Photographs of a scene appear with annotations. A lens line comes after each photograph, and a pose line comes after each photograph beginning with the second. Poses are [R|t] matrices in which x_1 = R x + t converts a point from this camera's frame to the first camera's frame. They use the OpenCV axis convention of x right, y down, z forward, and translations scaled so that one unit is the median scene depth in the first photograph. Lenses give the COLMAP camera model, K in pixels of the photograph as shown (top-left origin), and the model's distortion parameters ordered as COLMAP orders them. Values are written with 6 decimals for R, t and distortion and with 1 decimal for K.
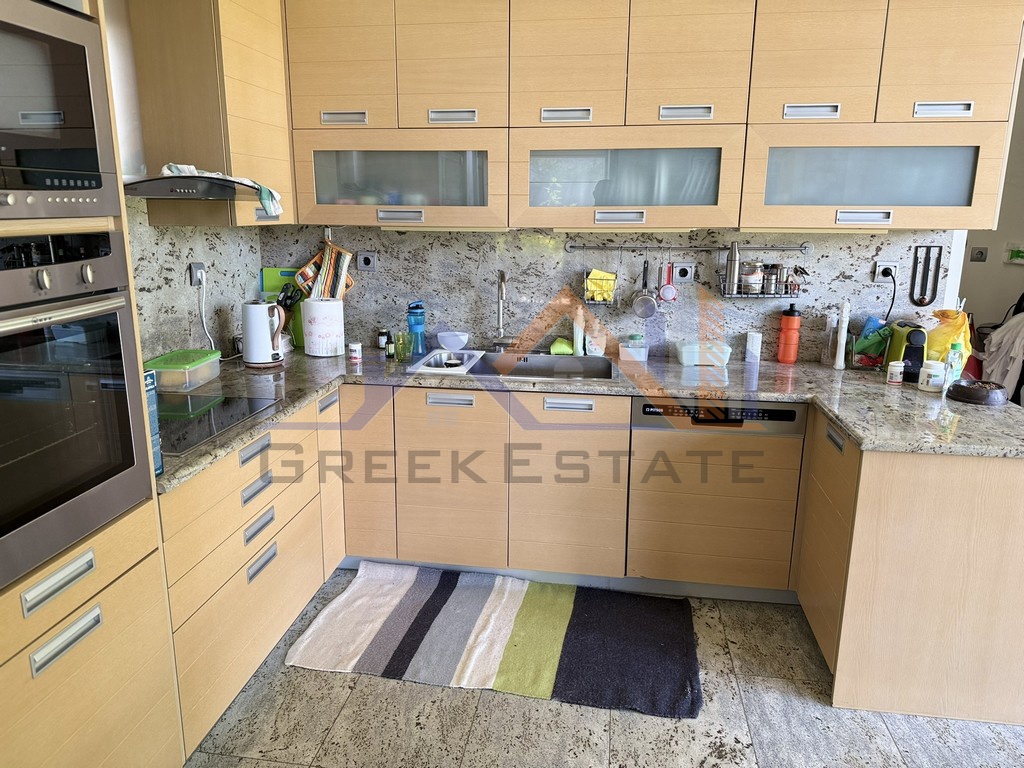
lens RADIAL K [[730.7, 0, 512.0], [0, 730.7, 384.0], [0, 0, 1]] dist [0.111613, -0.187434]
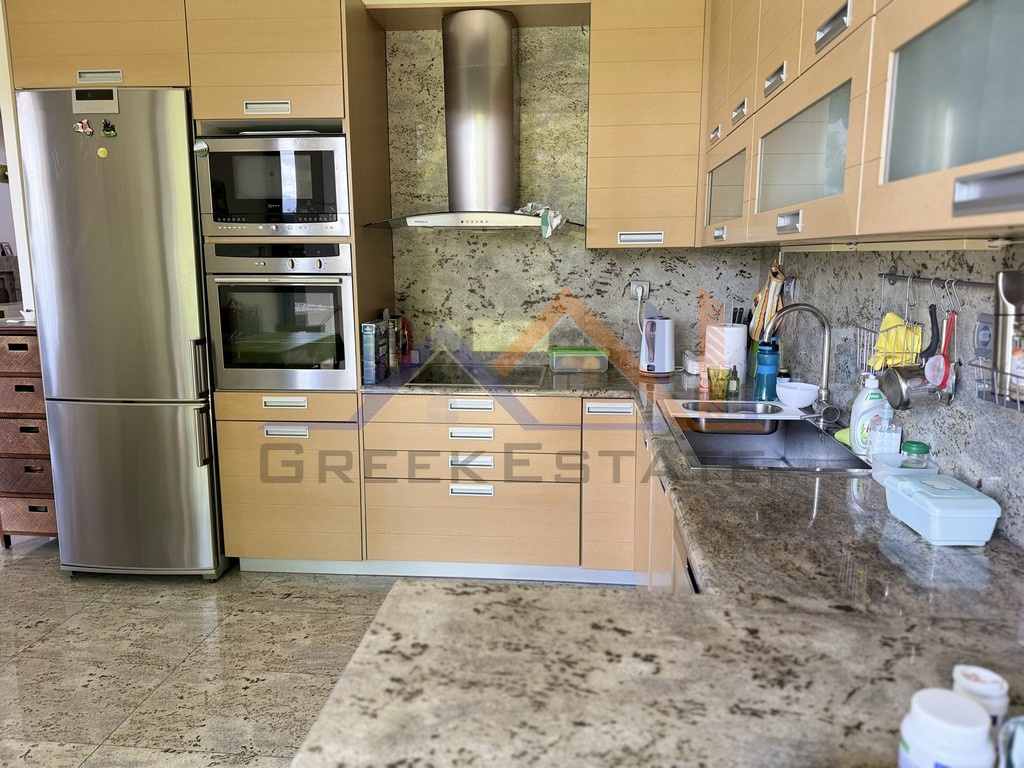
lens RADIAL K [[730.7, 0, 512.0], [0, 730.7, 384.0], [0, 0, 1]] dist [0.111613, -0.187434]
pose [[0.029319, 0.165751, -0.985732, 0.810591], [-0.229700, 0.960882, 0.154740, -0.146910], [0.972820, 0.221886, 0.066245, 0.799494]]
